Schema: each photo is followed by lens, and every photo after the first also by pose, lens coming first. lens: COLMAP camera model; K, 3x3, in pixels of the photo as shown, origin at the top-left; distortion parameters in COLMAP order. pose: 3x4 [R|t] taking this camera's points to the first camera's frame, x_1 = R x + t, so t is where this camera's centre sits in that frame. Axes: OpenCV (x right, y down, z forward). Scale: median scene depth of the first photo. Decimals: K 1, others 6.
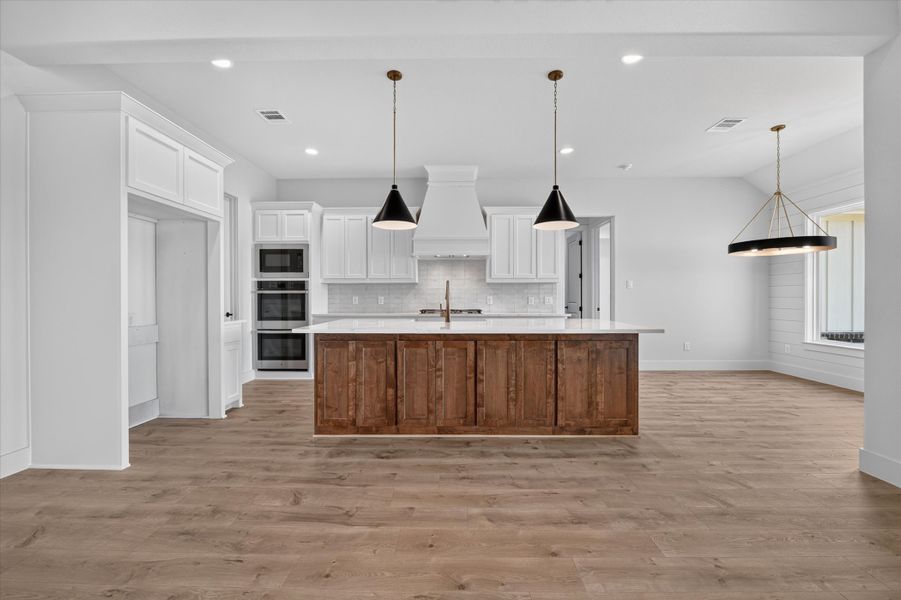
lens RADIAL K [[360.3, 0, 450.5], [0, 360.3, 300.0], [0, 0, 1]] dist [-0.011862, -0.000190]
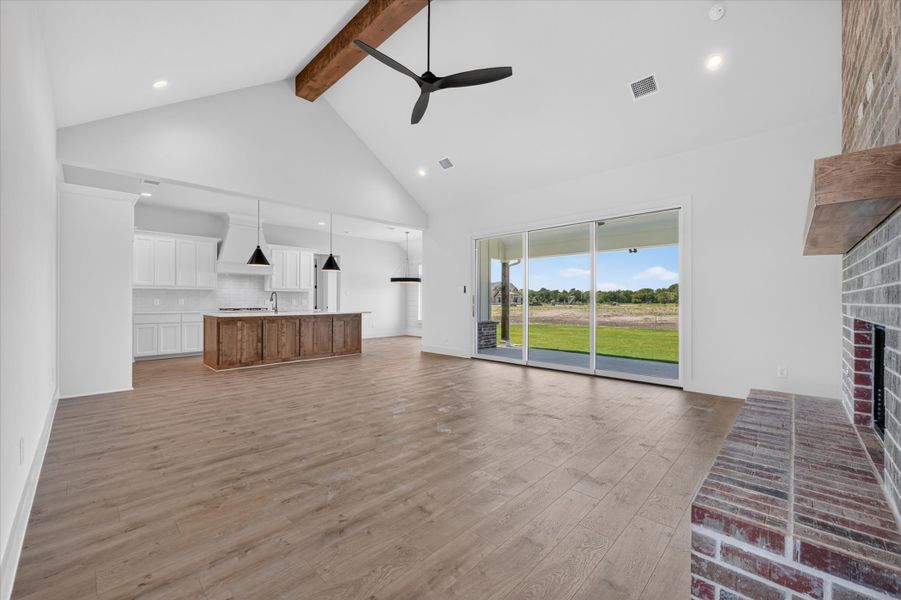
lens RADIAL K [[360.3, 0, 450.5], [0, 360.3, 300.0], [0, 0, 1]] dist [-0.011862, -0.000190]
pose [[0.688444, 0.006451, 0.725261, -0.926377], [0.000330, 0.999958, -0.009208, 0.012617], [-0.725290, 0.006578, 0.688412, -1.268185]]
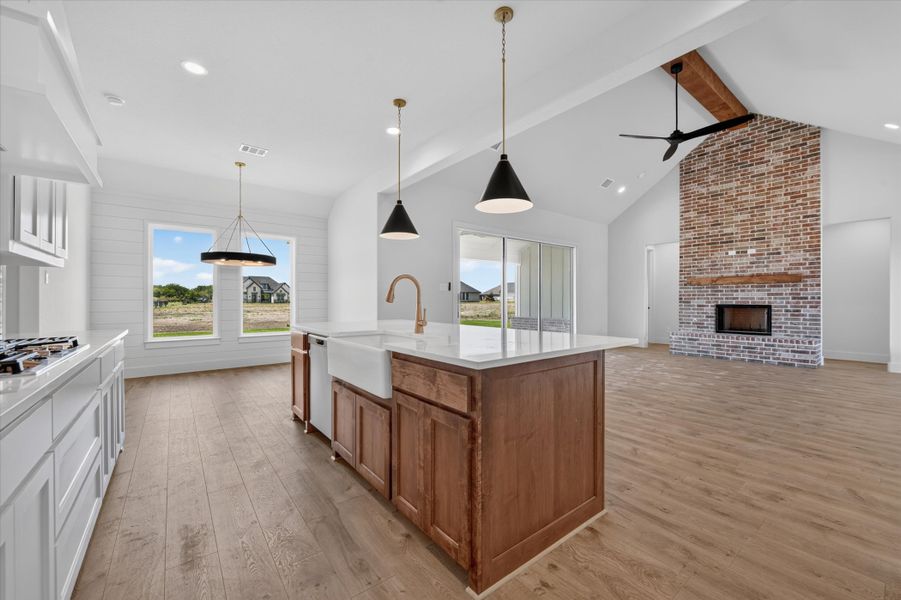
lens RADIAL K [[360.3, 0, 450.5], [0, 360.3, 300.0], [0, 0, 1]] dist [-0.011862, -0.000190]
pose [[-0.625390, 0.000949, 0.780312, -0.725112], [0.004487, 0.999987, 0.002380, -0.009640], [-0.780299, 0.004990, -0.625386, 1.648905]]
